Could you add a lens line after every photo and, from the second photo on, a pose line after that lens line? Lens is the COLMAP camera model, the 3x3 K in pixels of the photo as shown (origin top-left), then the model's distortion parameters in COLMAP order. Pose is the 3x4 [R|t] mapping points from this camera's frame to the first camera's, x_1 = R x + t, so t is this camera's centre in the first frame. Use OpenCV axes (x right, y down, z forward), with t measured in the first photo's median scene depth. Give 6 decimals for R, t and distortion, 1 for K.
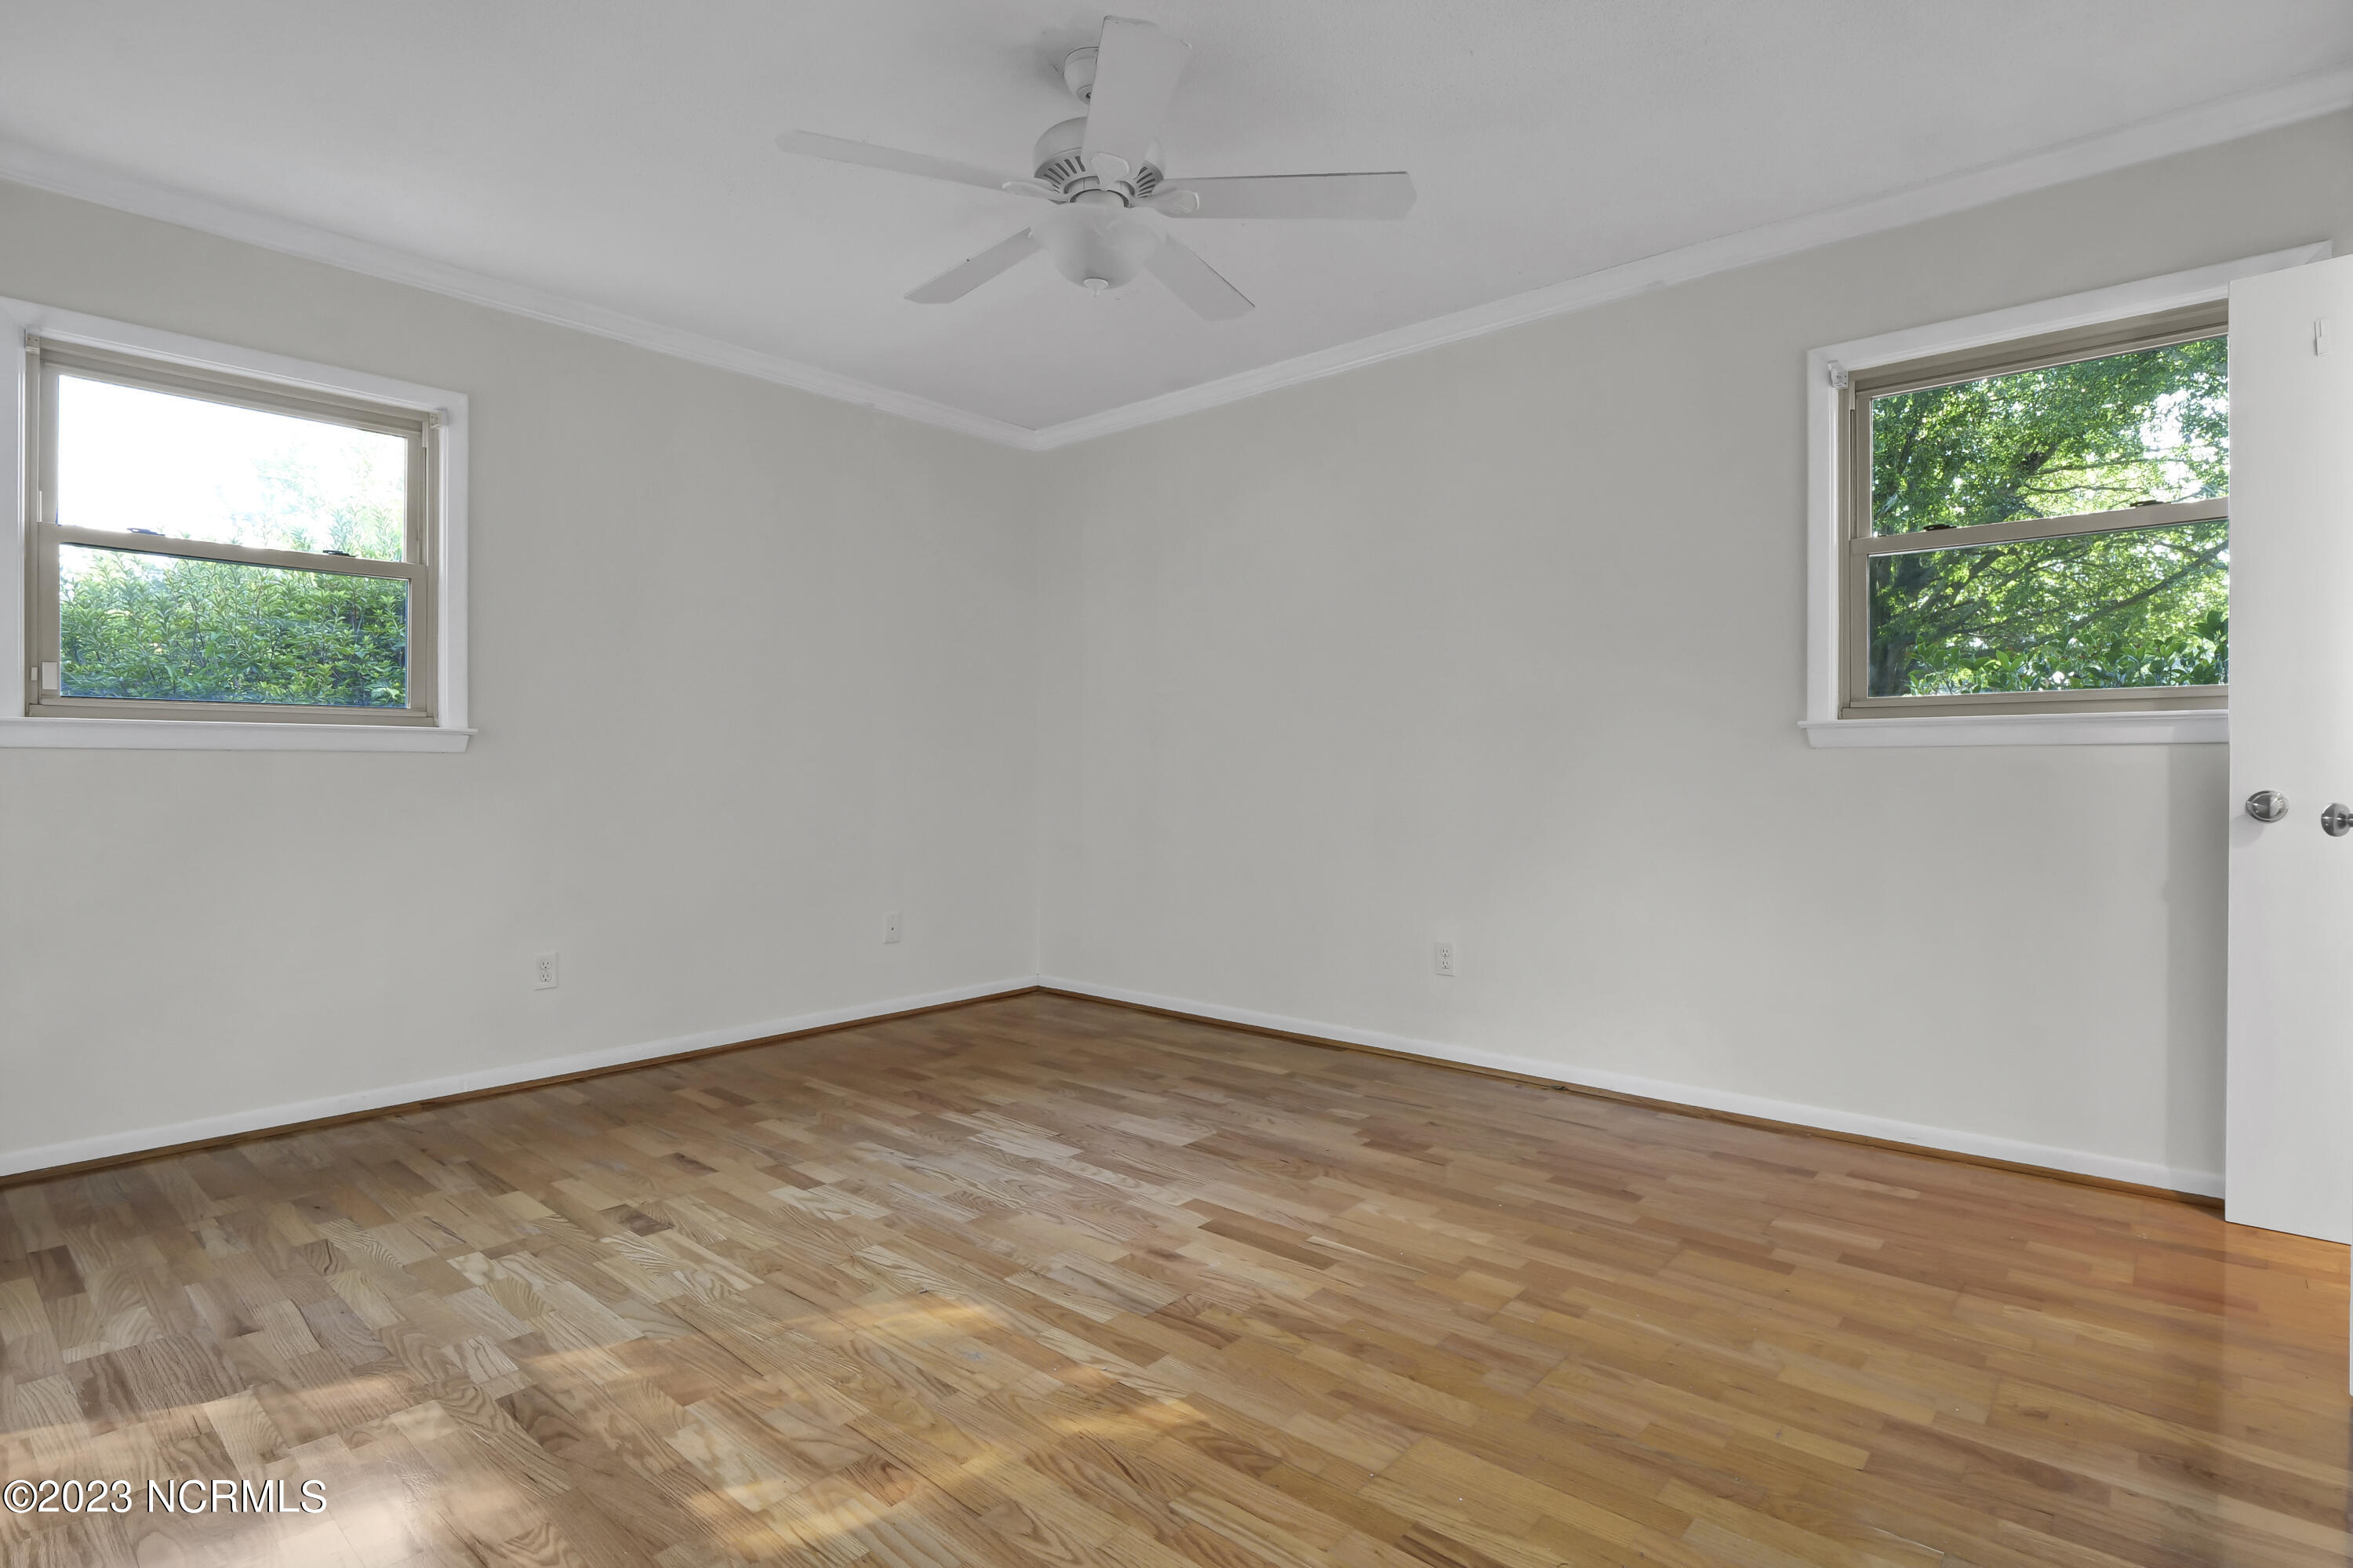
lens RADIAL K [[1177.2, 0, 1183.9], [0, 1177.2, 777.9], [0, 0, 1]] dist [-0.010624, -0.004225]
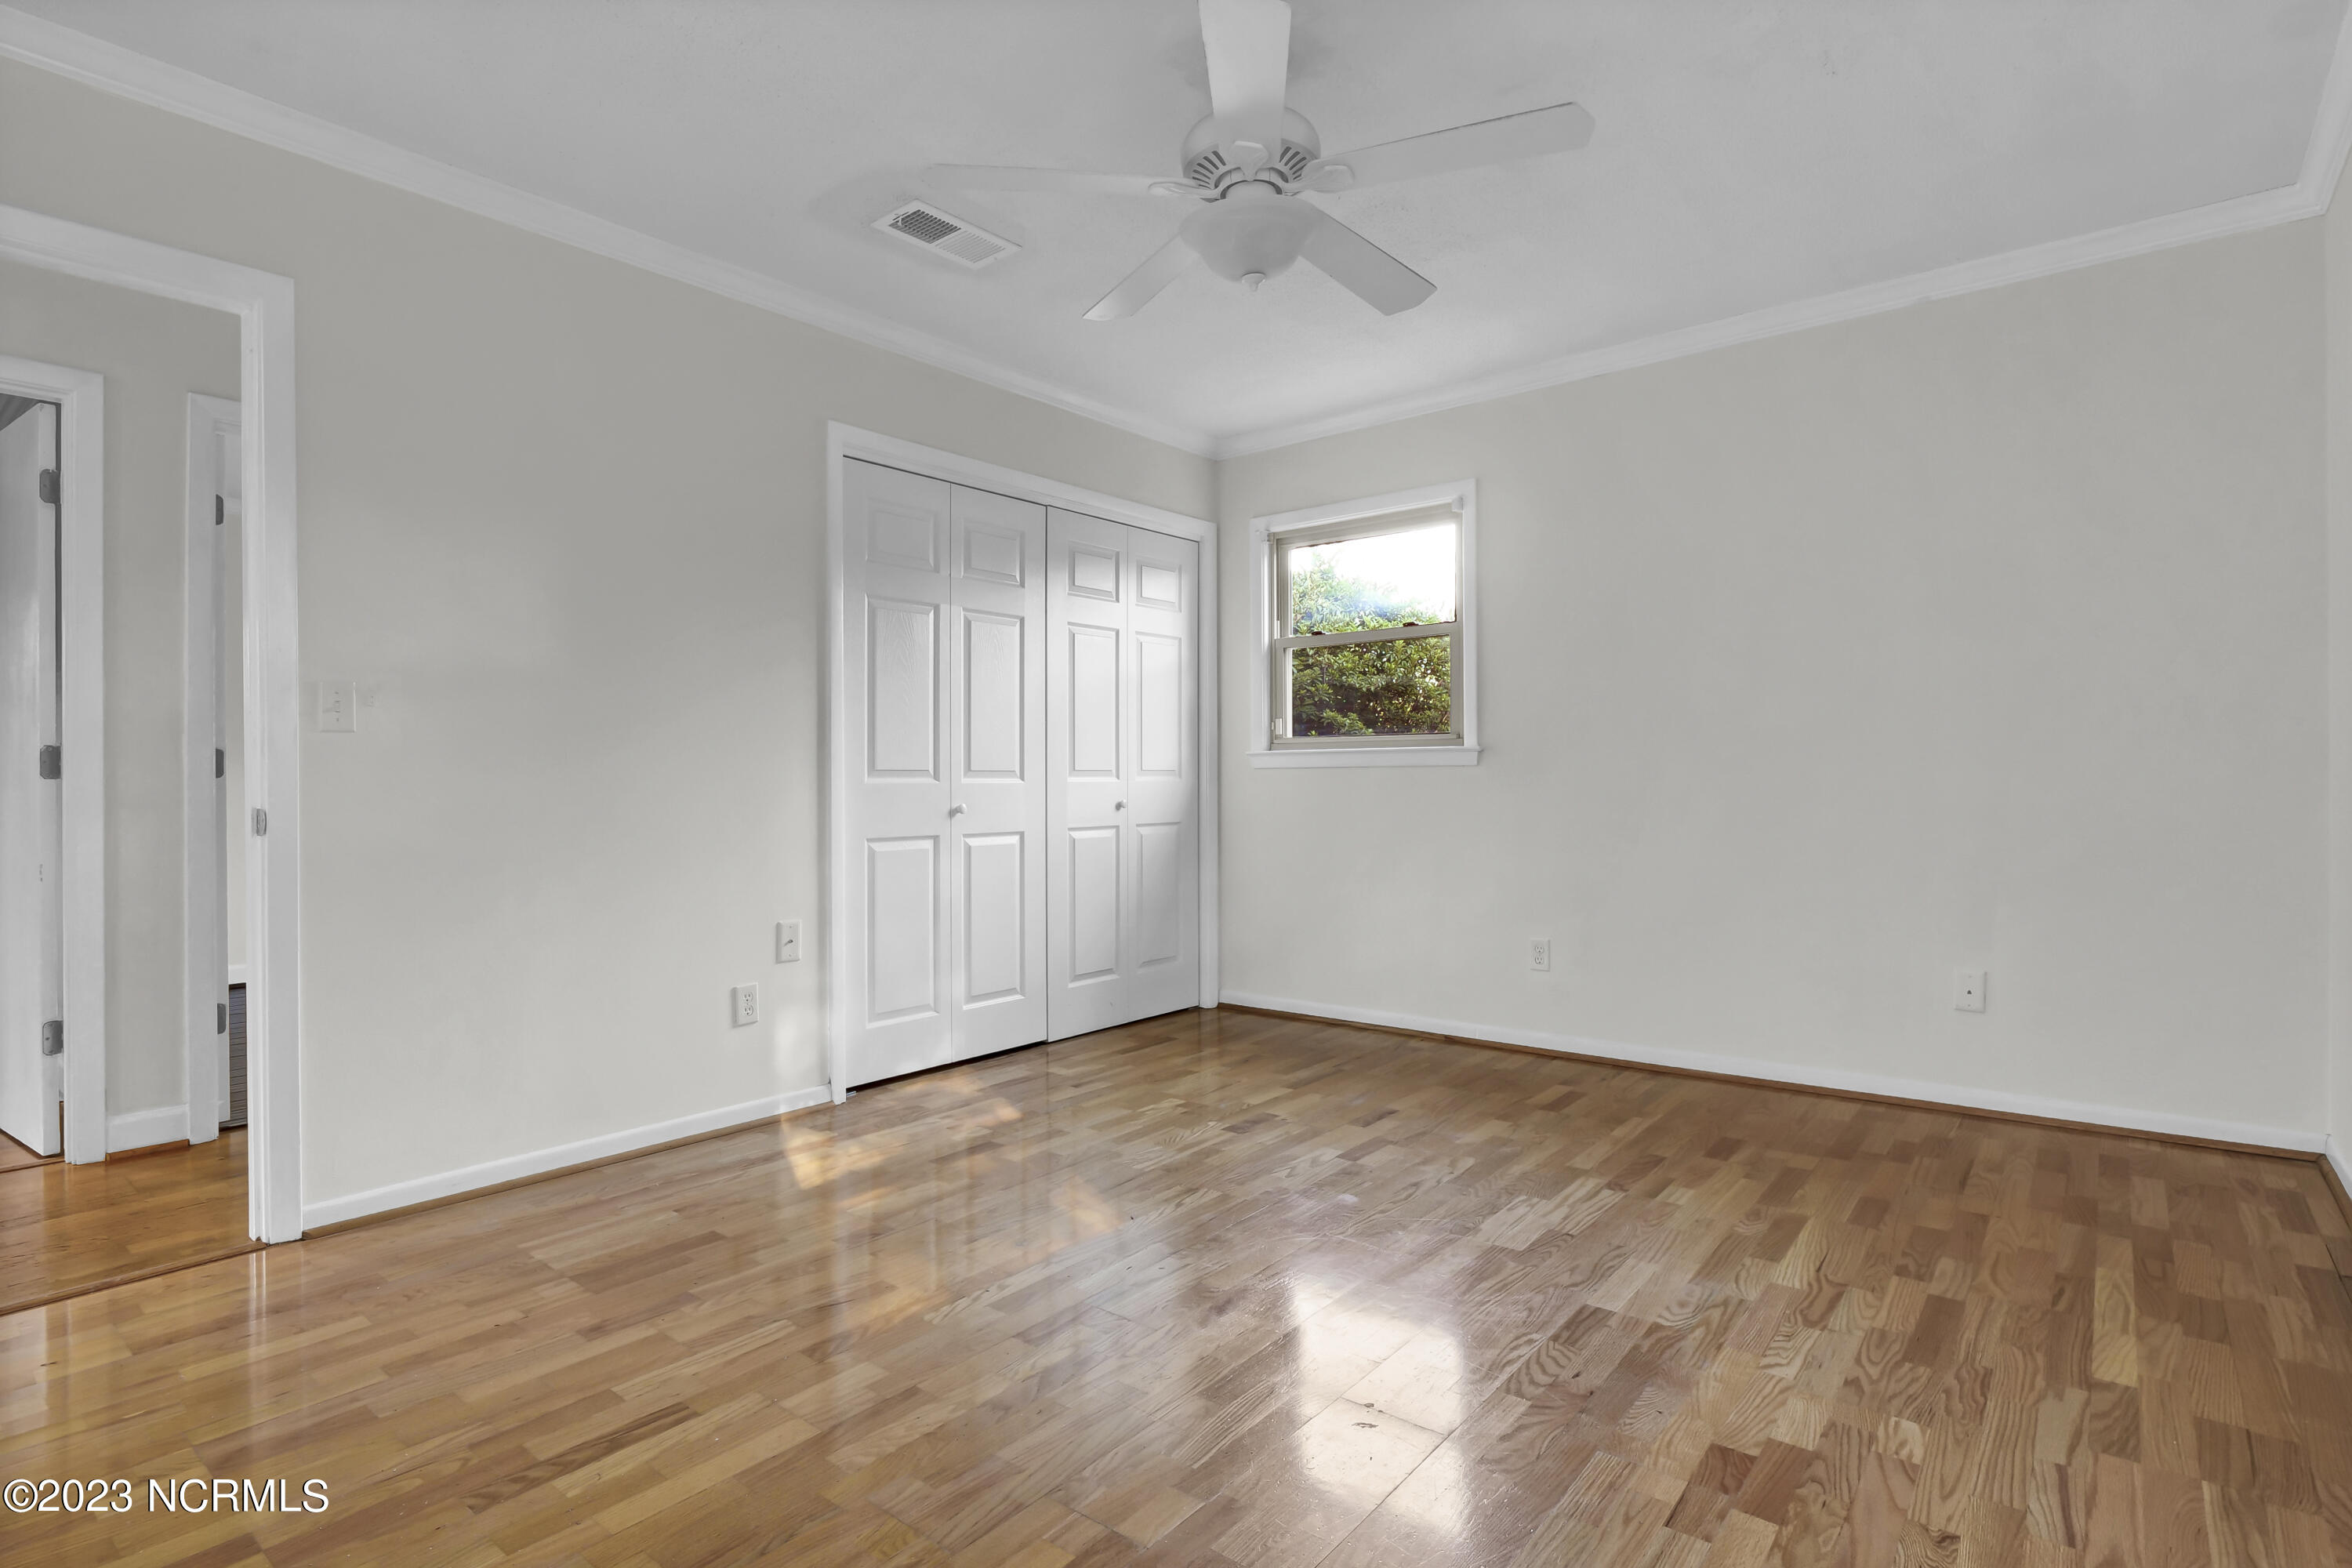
lens RADIAL K [[1176.6, 0, 1168.5], [0, 1176.6, 768.5], [0, 0, 1]] dist [-0.010624, -0.004225]
pose [[0.028345, -0.009458, -0.999553, 0.779597], [0.001026, 0.999955, -0.009432, -0.008591], [0.999598, -0.000758, 0.028353, 0.793856]]
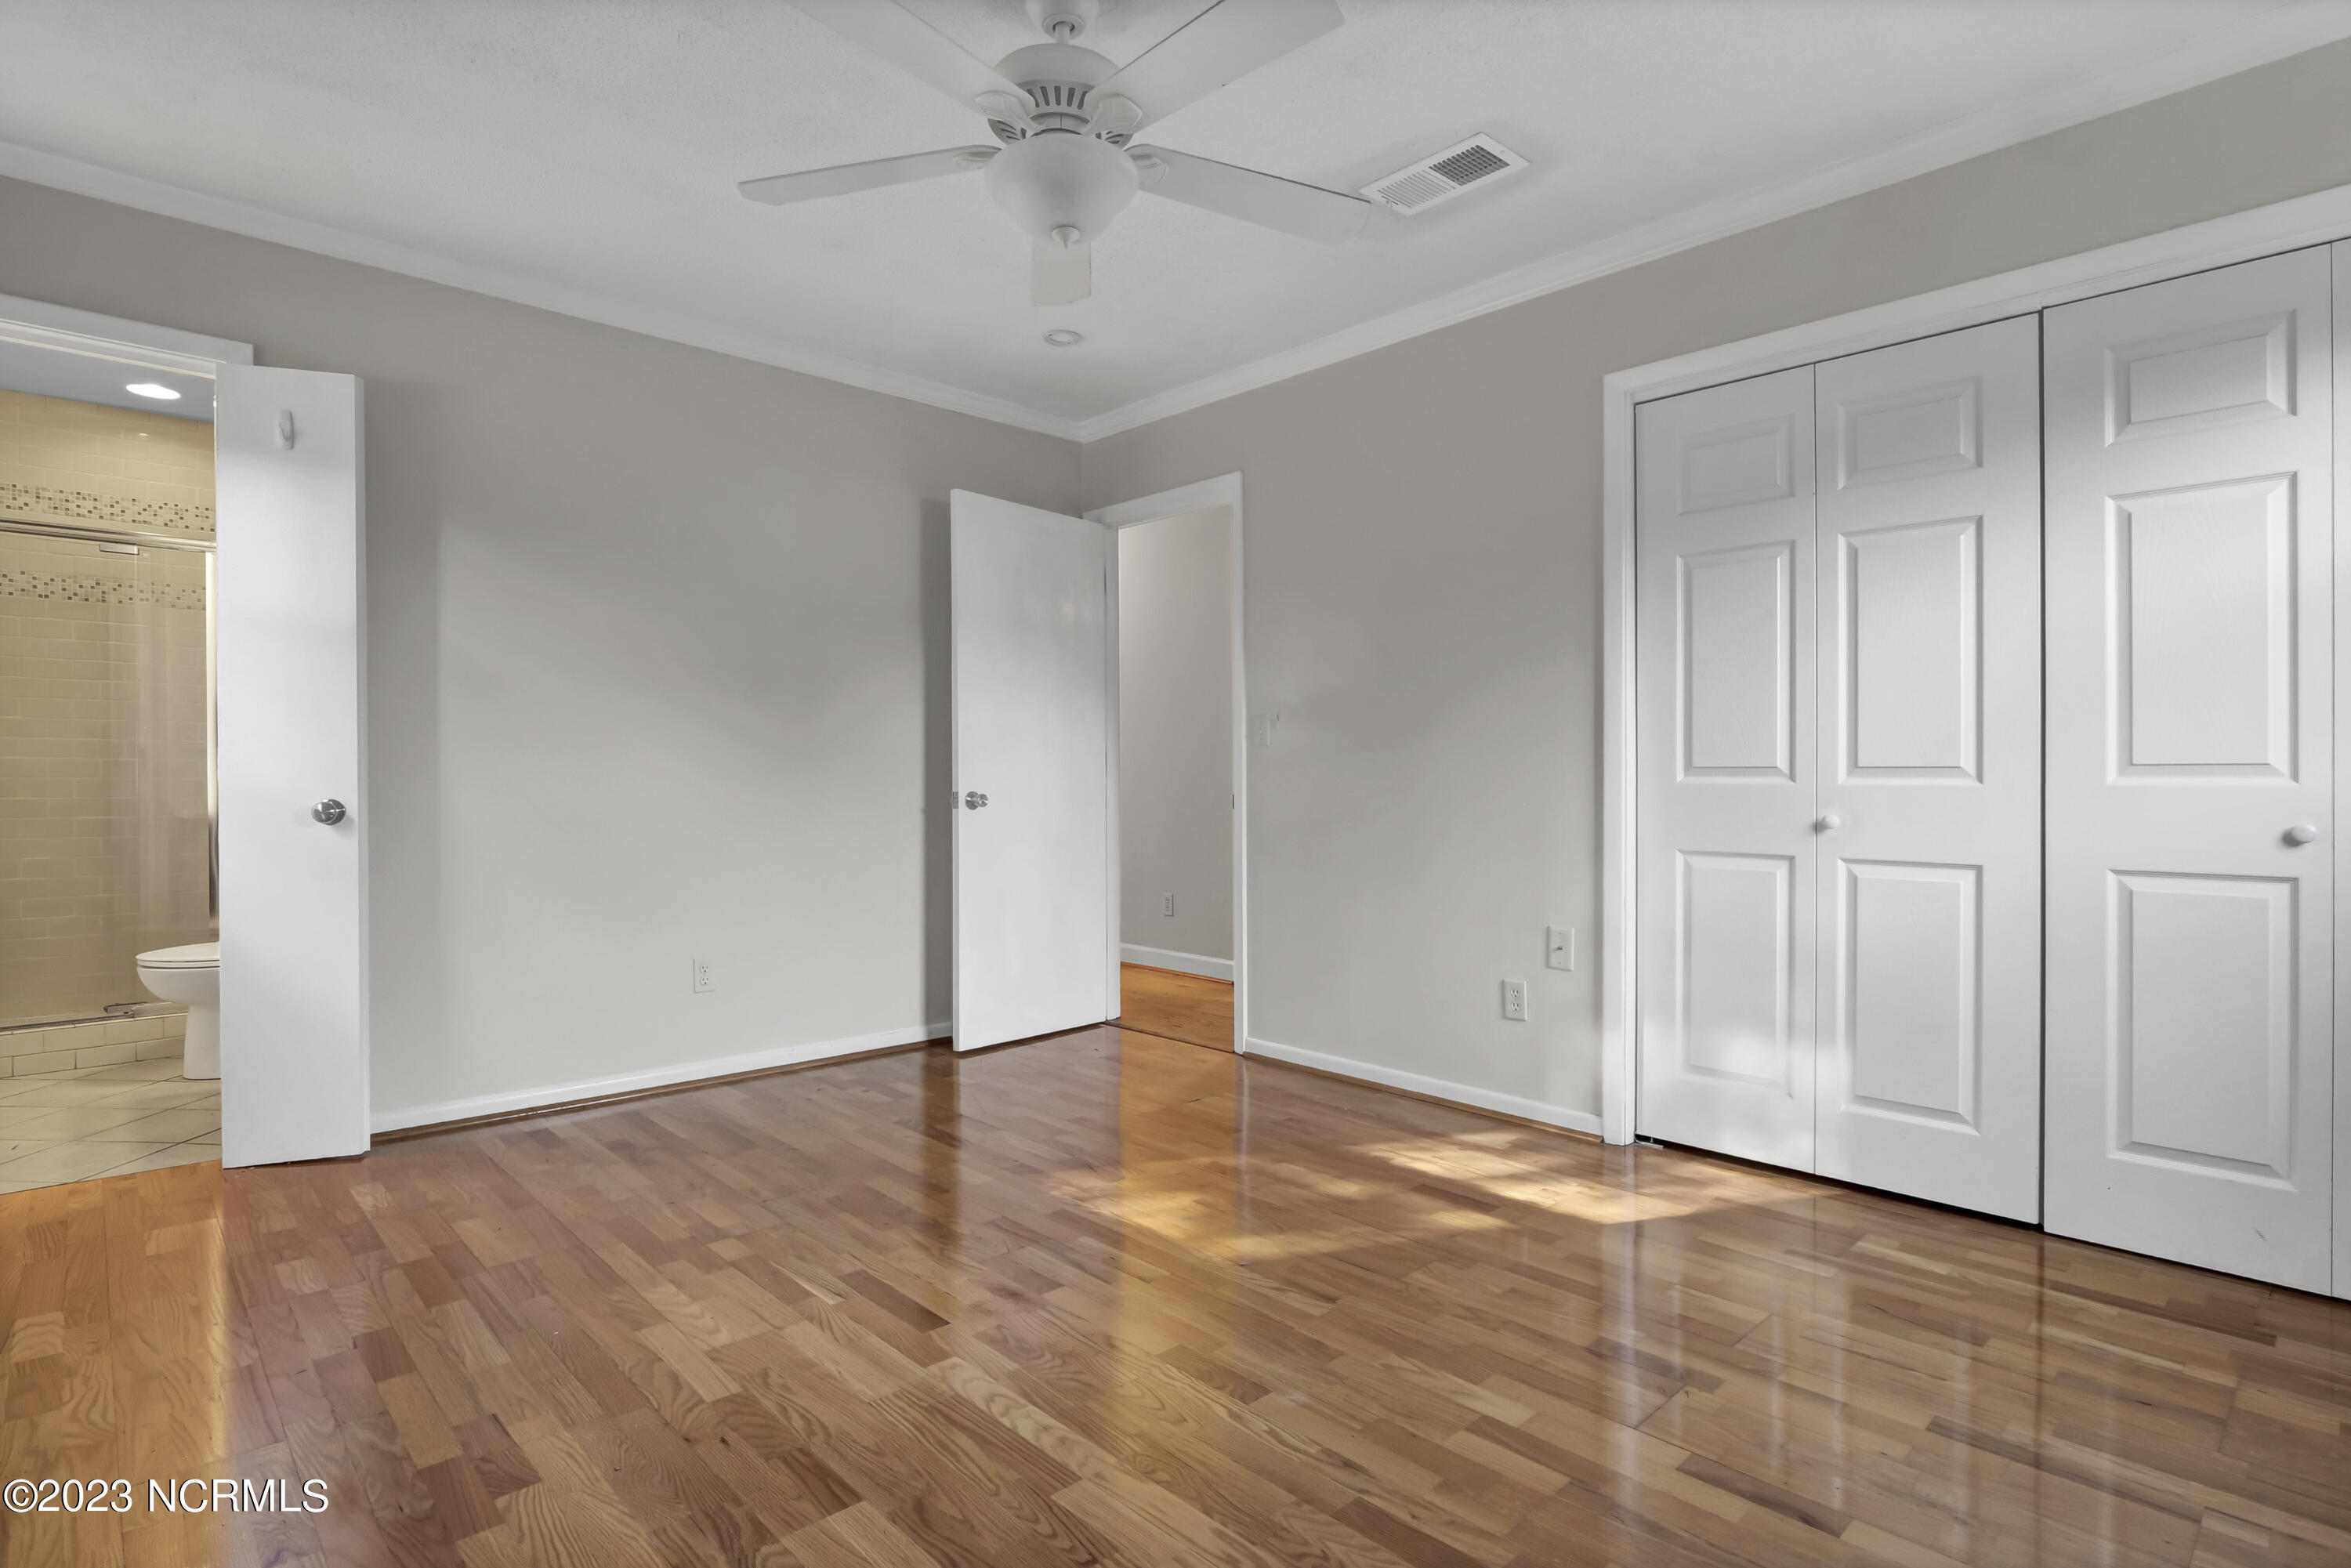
lens RADIAL K [[1176.1, 0, 1167.6], [0, 1176.1, 788.9], [0, 0, 1]] dist [-0.010624, -0.004225]
pose [[-0.994585, -0.005133, 0.103804, -0.207831], [-0.003661, 0.999890, 0.014366, -0.013822], [-0.103866, 0.013908, -0.994494, 1.645490]]
